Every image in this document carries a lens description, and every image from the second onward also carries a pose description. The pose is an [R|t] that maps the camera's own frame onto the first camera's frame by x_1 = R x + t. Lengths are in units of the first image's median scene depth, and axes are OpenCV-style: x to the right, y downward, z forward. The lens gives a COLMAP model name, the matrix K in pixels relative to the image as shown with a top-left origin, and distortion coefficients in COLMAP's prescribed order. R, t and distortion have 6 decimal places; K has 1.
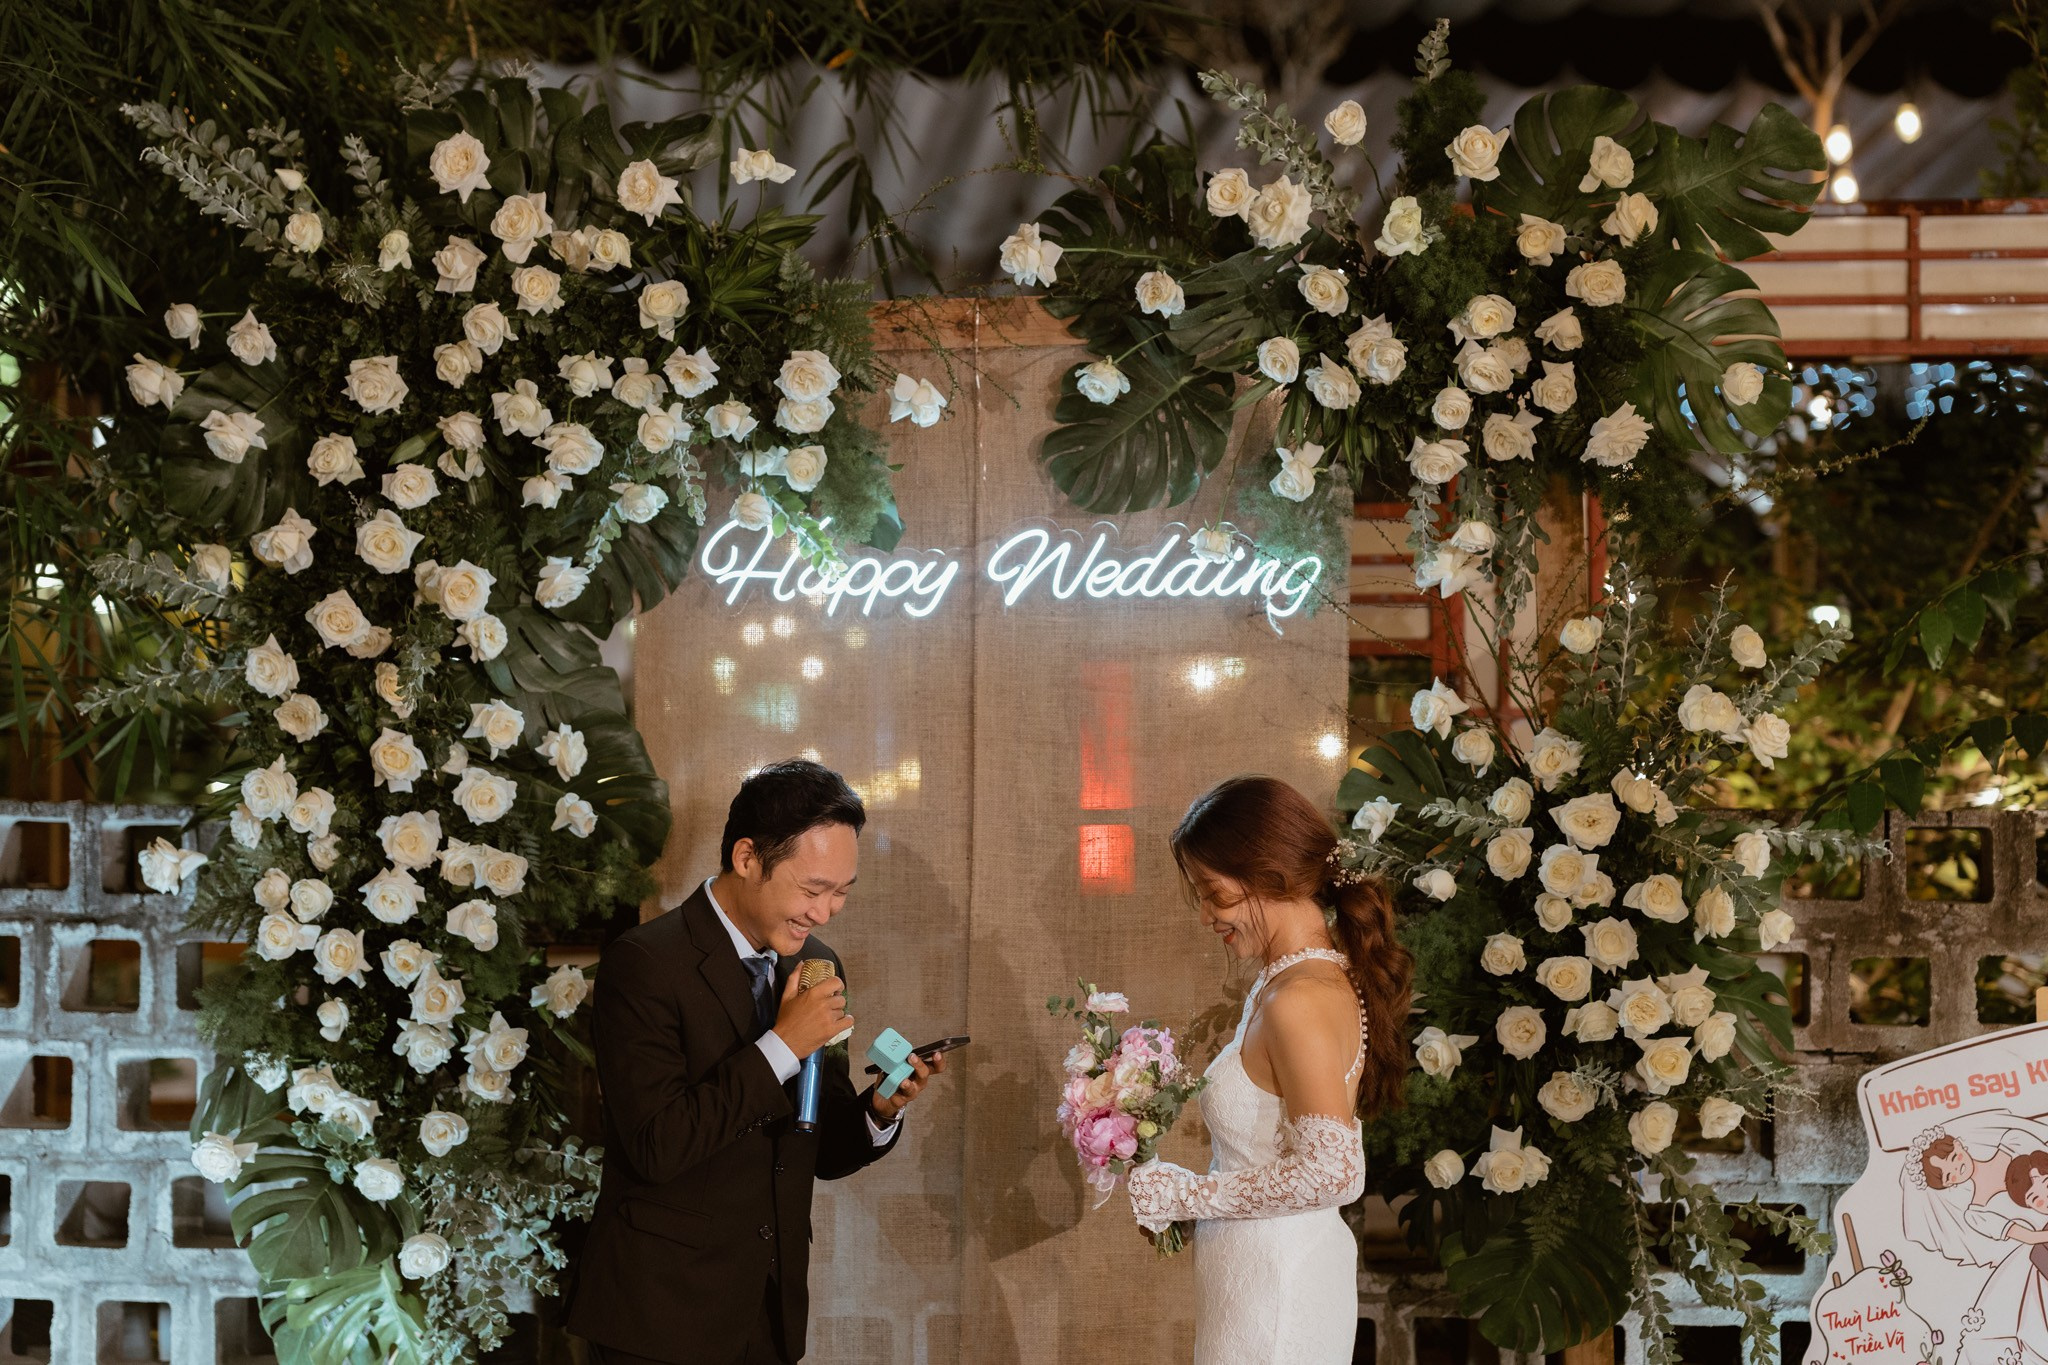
lens RADIAL K [[5173.5, 0, 1024.0], [0, 5173.5, 682.5], [0, 0, 1]] dist [0.020337, 0.162682]
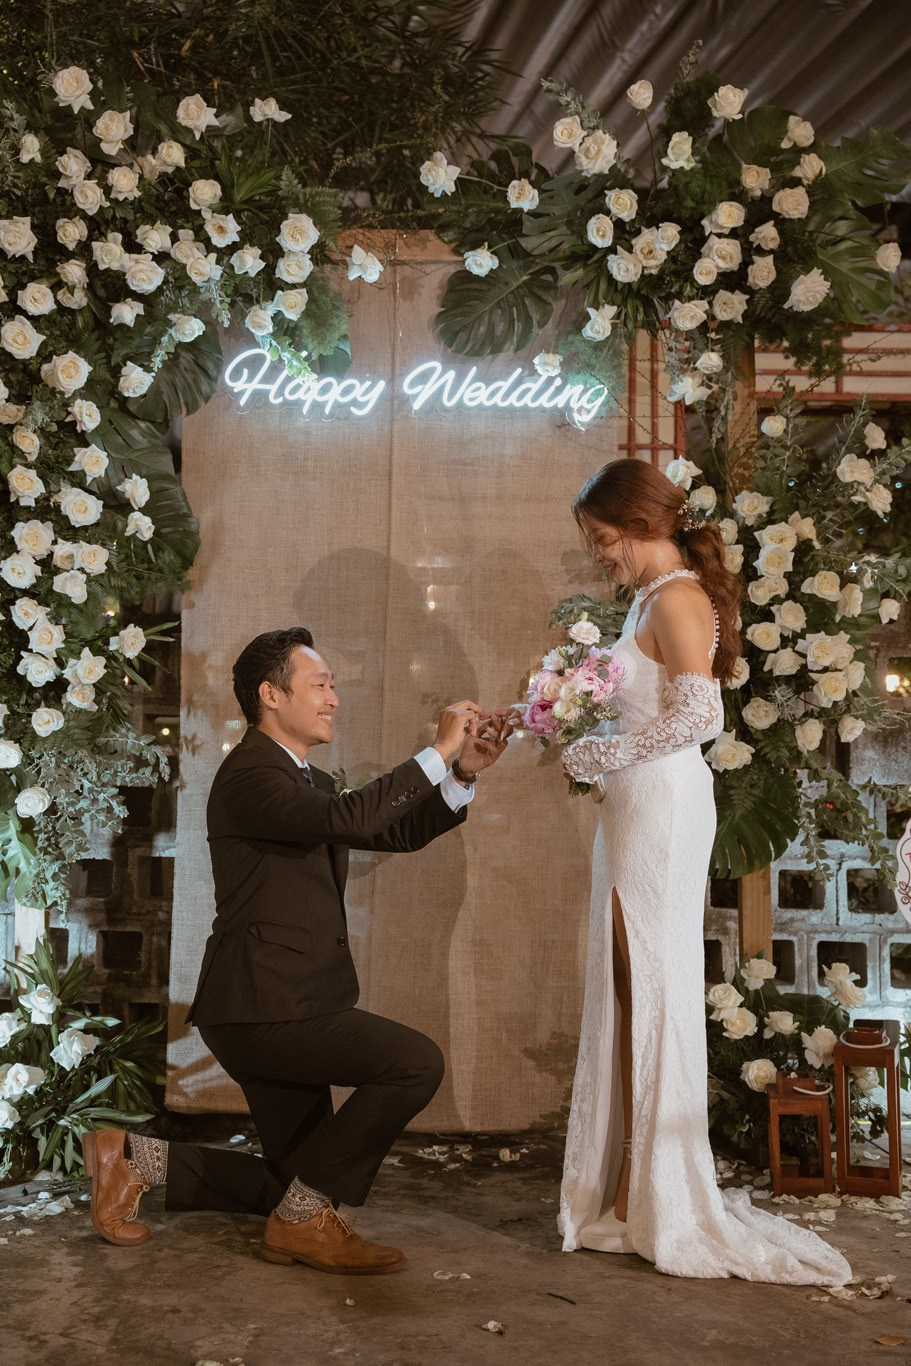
lens RADIAL K [[1594.3, 0, 455.5], [0, 1594.3, 683.0], [0, 0, 1]] dist [-0.037834, 0.352807]
pose [[0.995343, 0.021546, 0.093959, -0.036045], [-0.016679, 0.998493, -0.052284, 0.097883], [-0.094944, 0.050474, 0.994202, 0.514887]]
